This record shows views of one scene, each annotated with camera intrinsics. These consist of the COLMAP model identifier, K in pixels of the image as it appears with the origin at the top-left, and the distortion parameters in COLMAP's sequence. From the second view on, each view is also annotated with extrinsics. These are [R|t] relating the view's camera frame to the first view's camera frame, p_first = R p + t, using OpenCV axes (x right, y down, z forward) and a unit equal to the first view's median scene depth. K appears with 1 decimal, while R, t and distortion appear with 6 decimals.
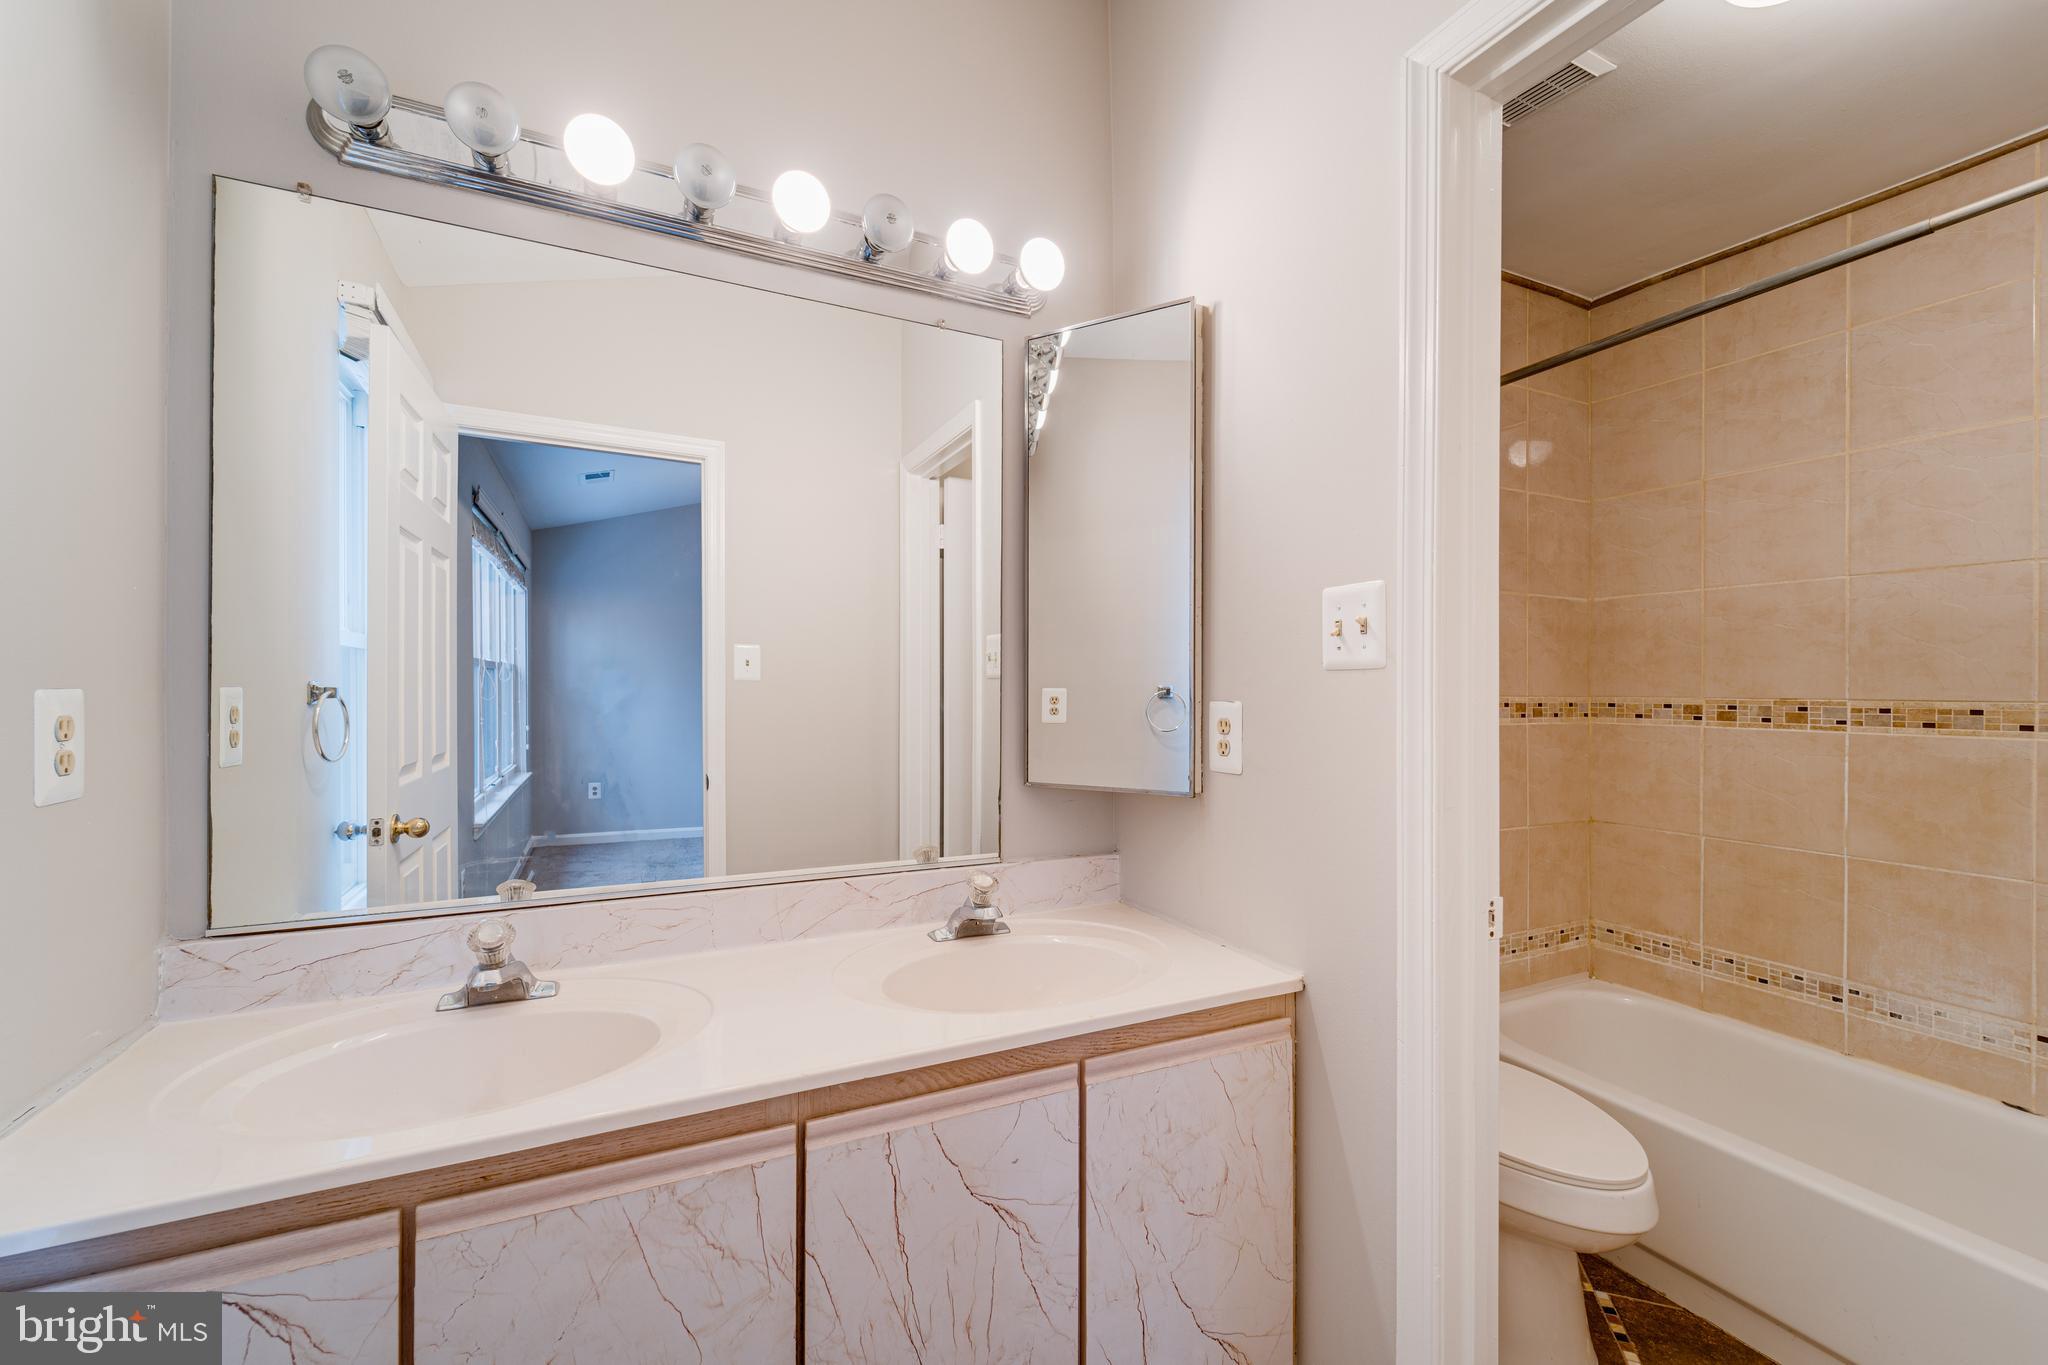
lens RADIAL K [[827.0, 0, 1040.5], [0, 827.0, 689.2], [0, 0, 1]] dist [0.002685, -0.001688]
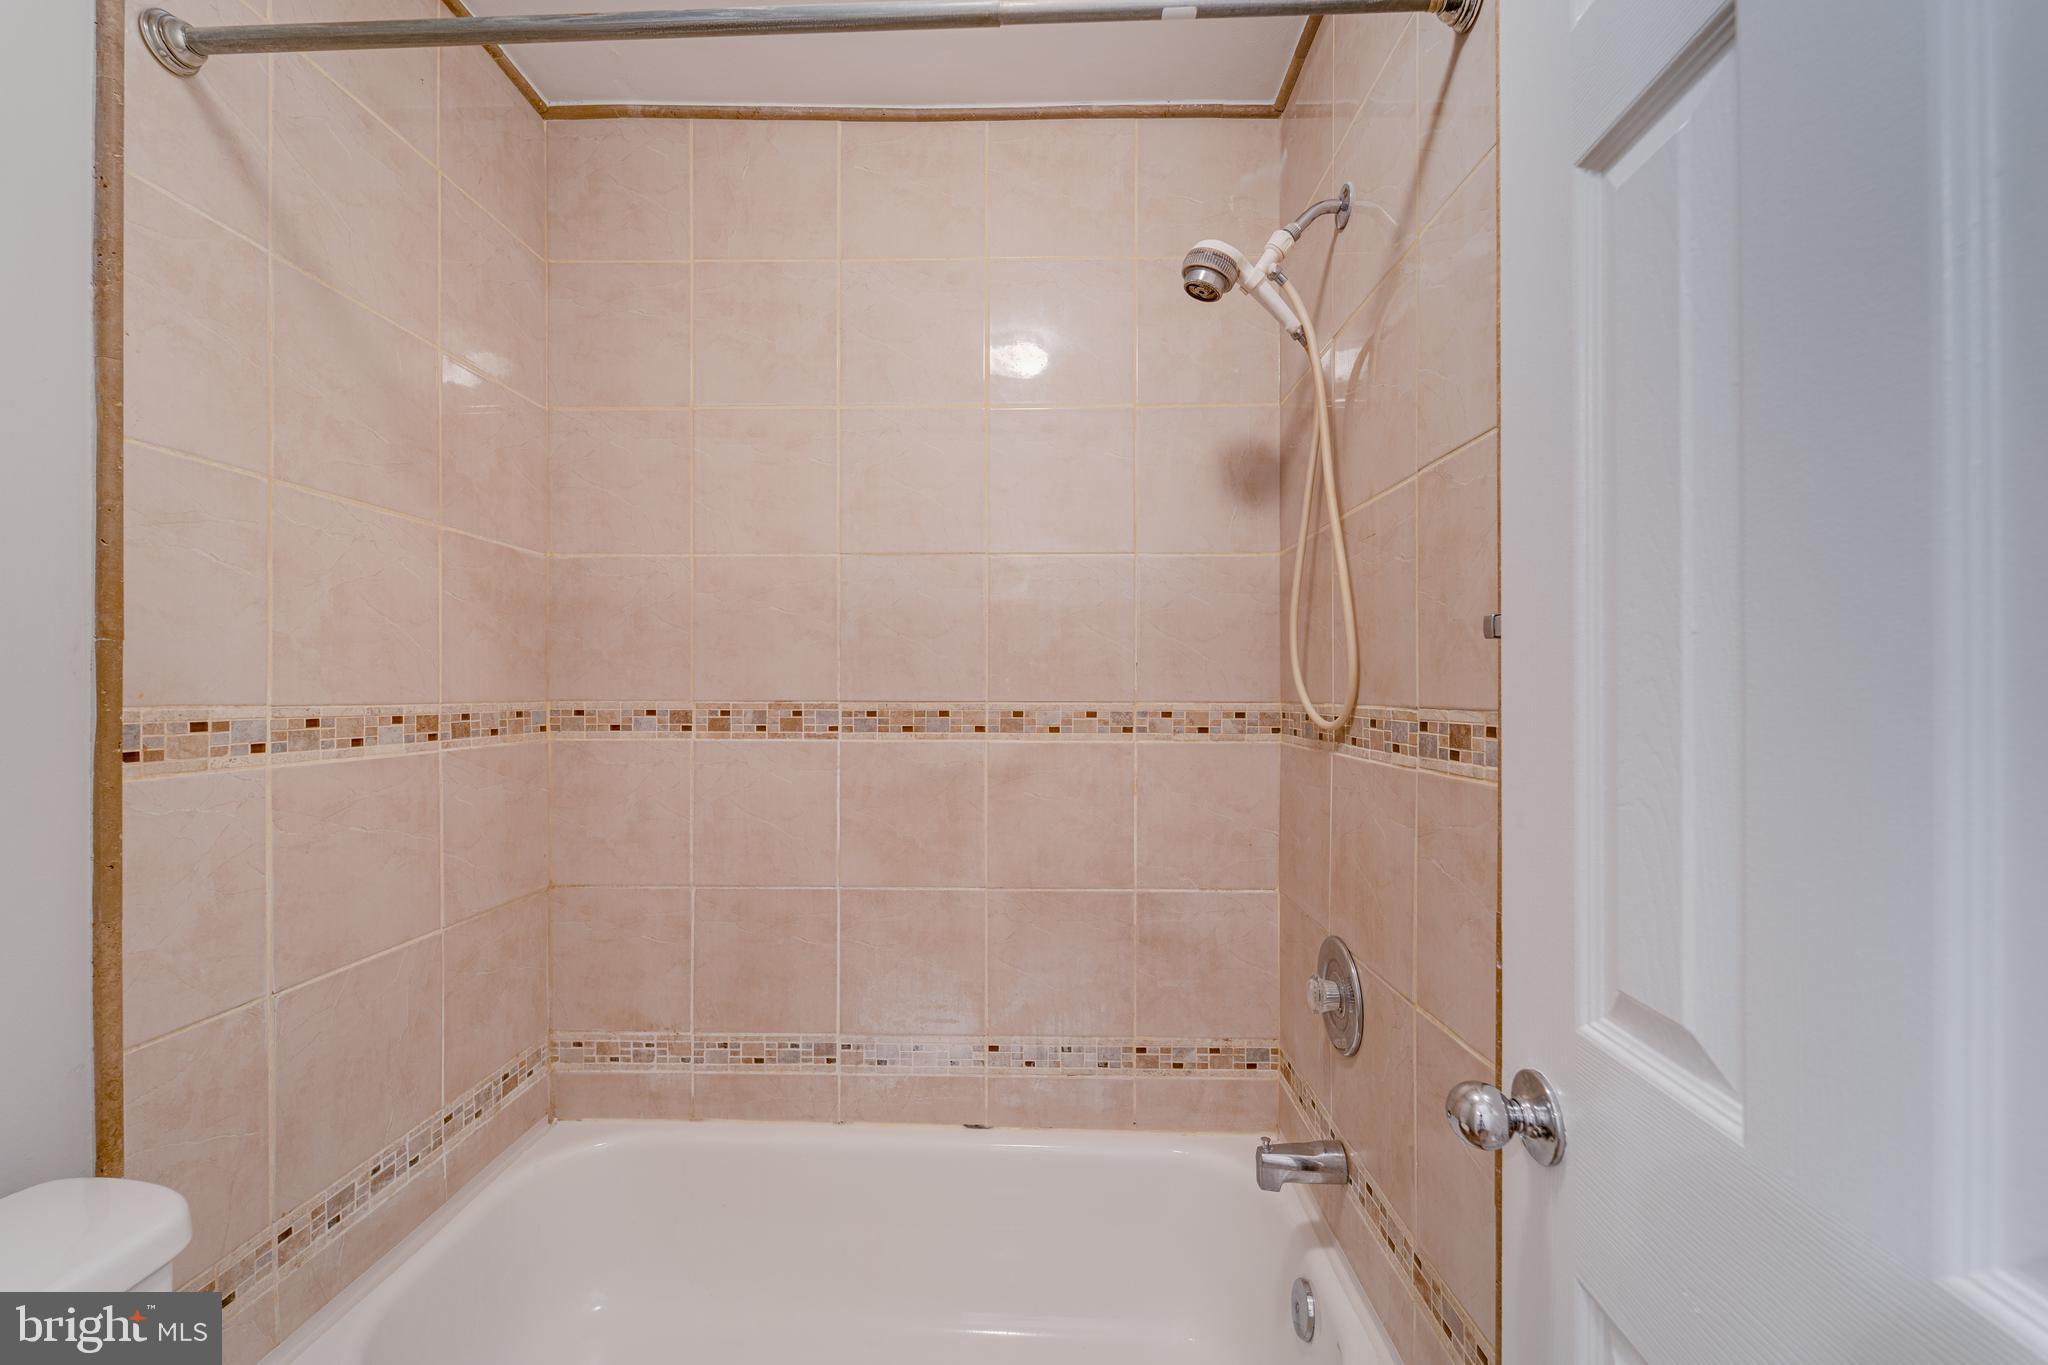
lens RADIAL K [[827.0, 0, 1023.1], [0, 827.0, 686.5], [0, 0, 1]] dist [0.002685, -0.001688]
pose [[0.467242, -0.002127, 0.884127, 0.294933], [0.003261, 0.999994, 0.000682, -0.002144], [-0.884124, 0.002565, 0.467246, 0.408691]]
